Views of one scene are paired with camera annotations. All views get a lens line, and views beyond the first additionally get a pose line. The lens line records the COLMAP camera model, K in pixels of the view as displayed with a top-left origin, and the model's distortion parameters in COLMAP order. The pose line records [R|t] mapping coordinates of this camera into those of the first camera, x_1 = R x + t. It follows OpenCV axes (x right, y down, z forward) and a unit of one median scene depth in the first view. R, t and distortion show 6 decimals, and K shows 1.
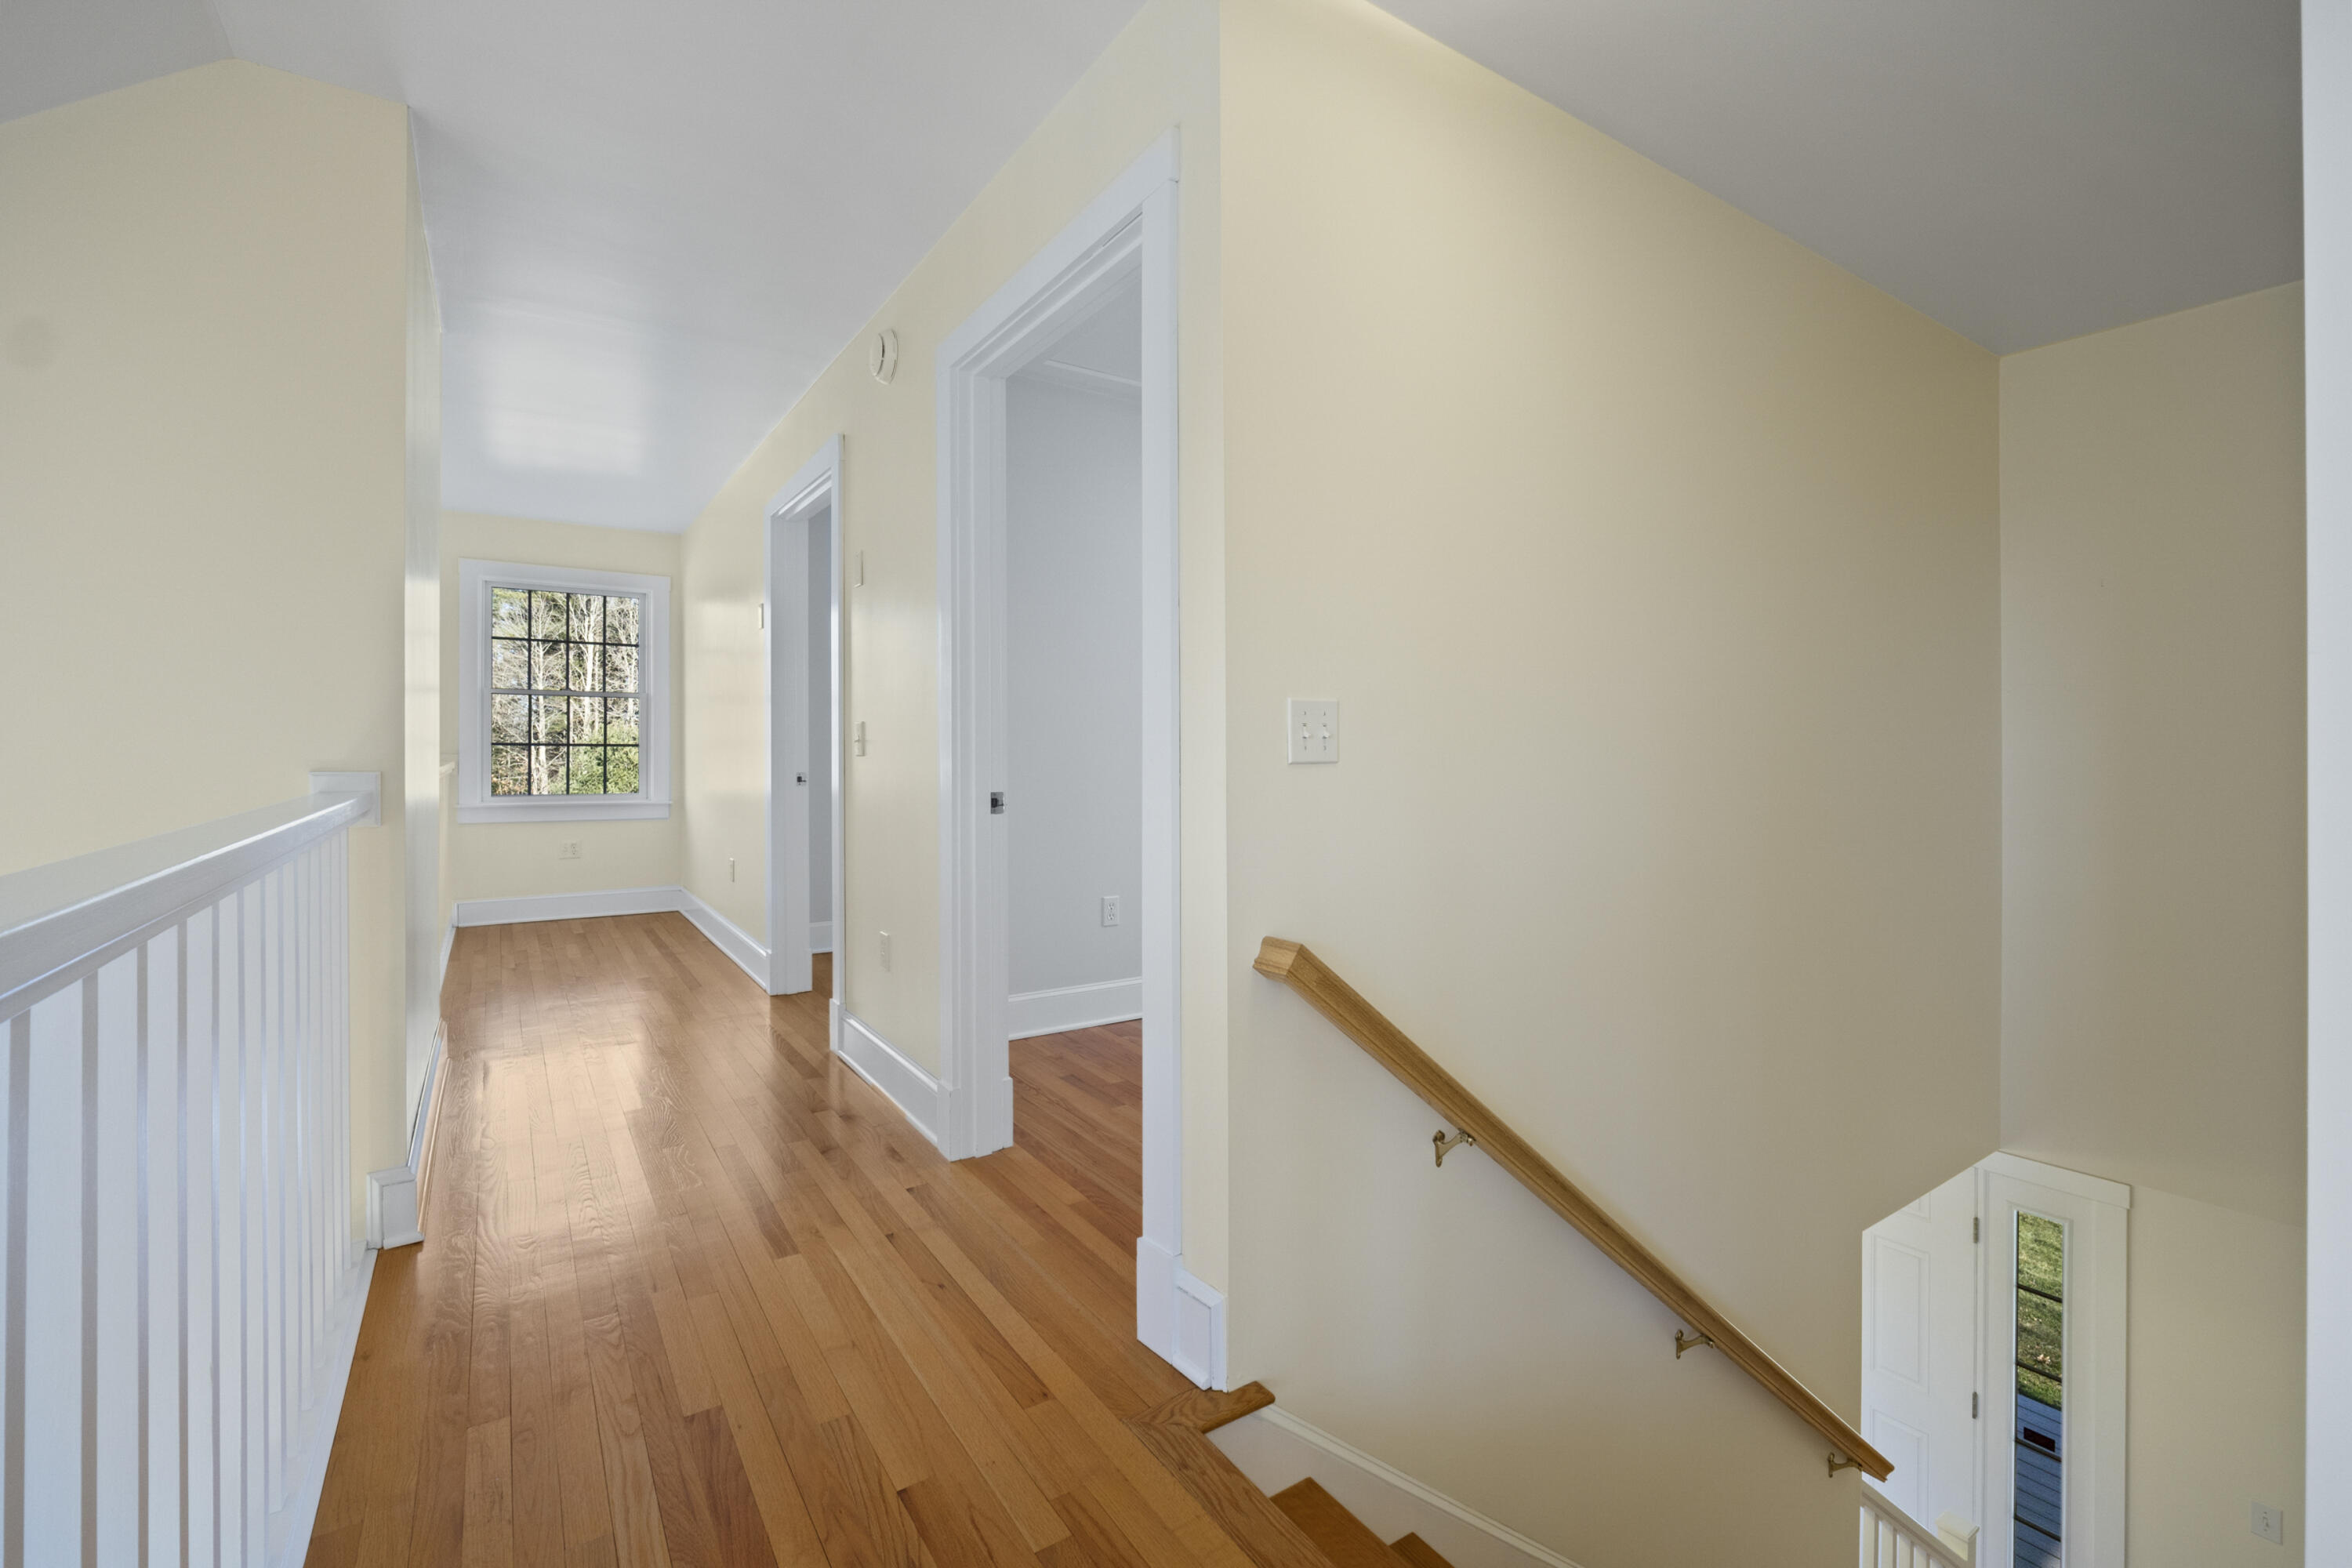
lens RADIAL K [[1014.5, 0, 1177.9], [0, 1014.5, 759.1], [0, 0, 1]] dist [-0.002568, -0.000051]
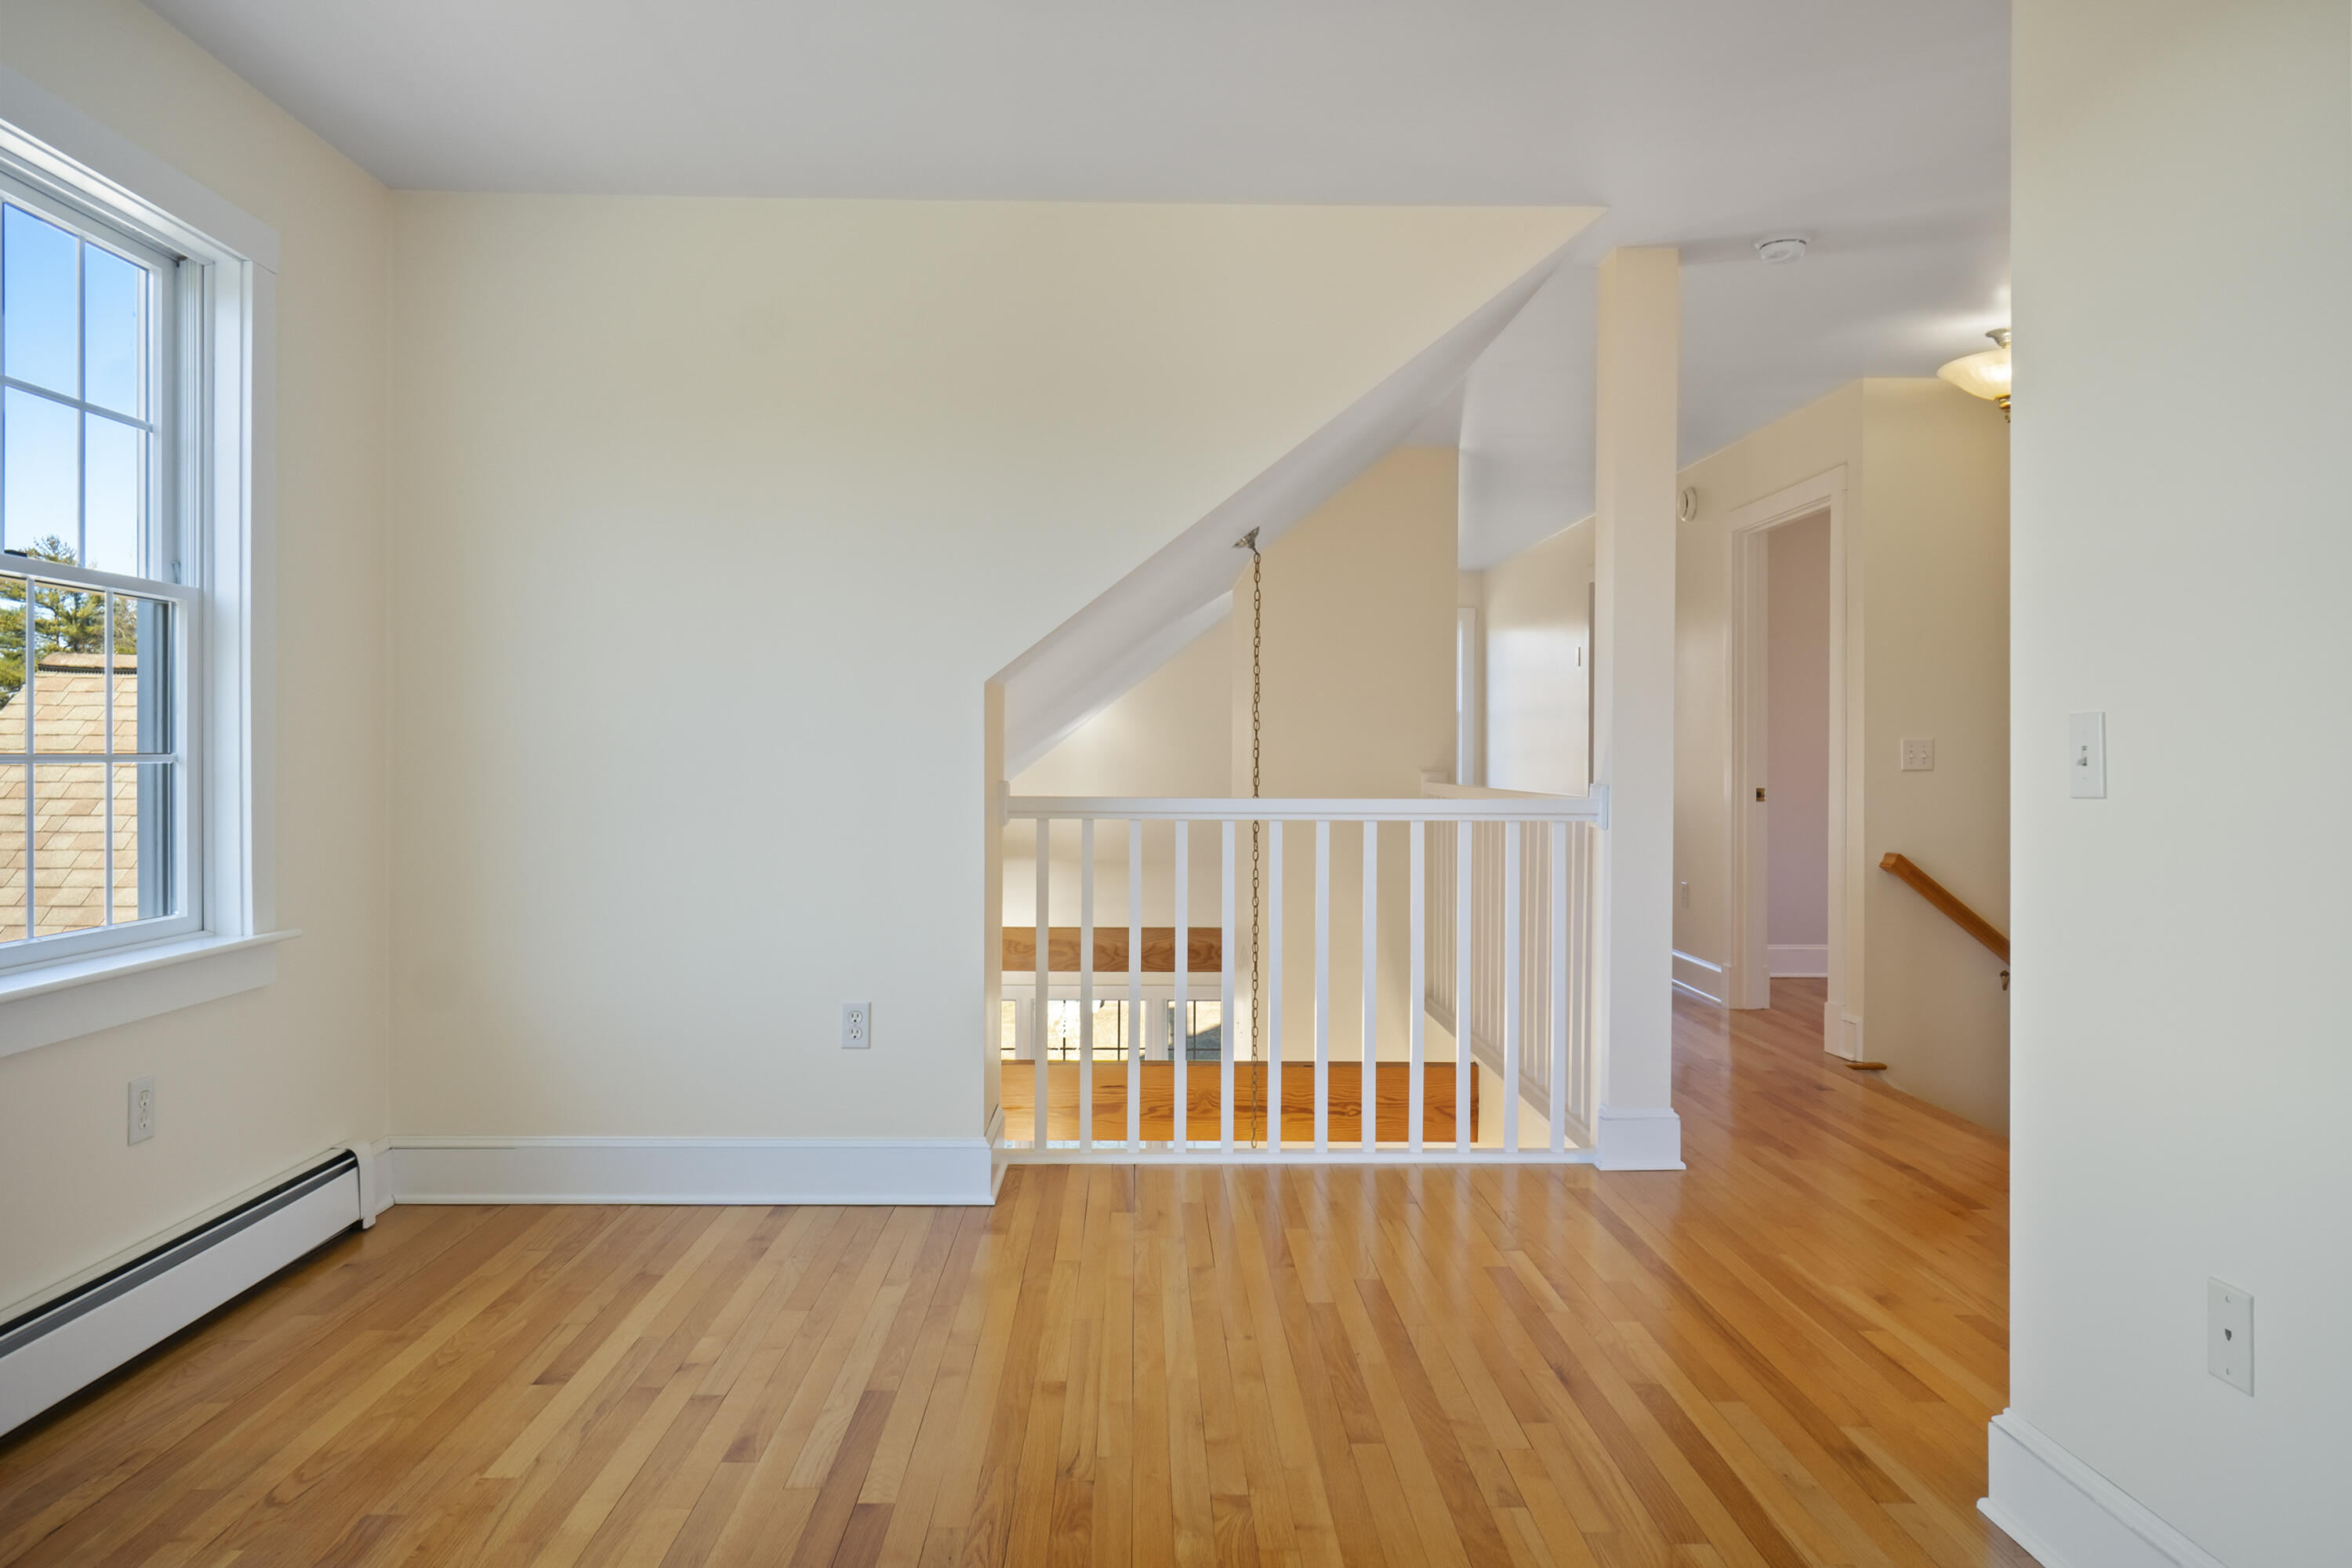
lens RADIAL K [[1579.6, 0, 1176.7], [0, 1579.6, 767.0], [0, 0, 1]] dist [-0.008528, -0.001480]
pose [[0.850170, 0.004680, -0.526487, 0.525514], [-0.005718, 0.999984, -0.000345, 0.006698], [0.526477, 0.003303, 0.850183, -2.416027]]
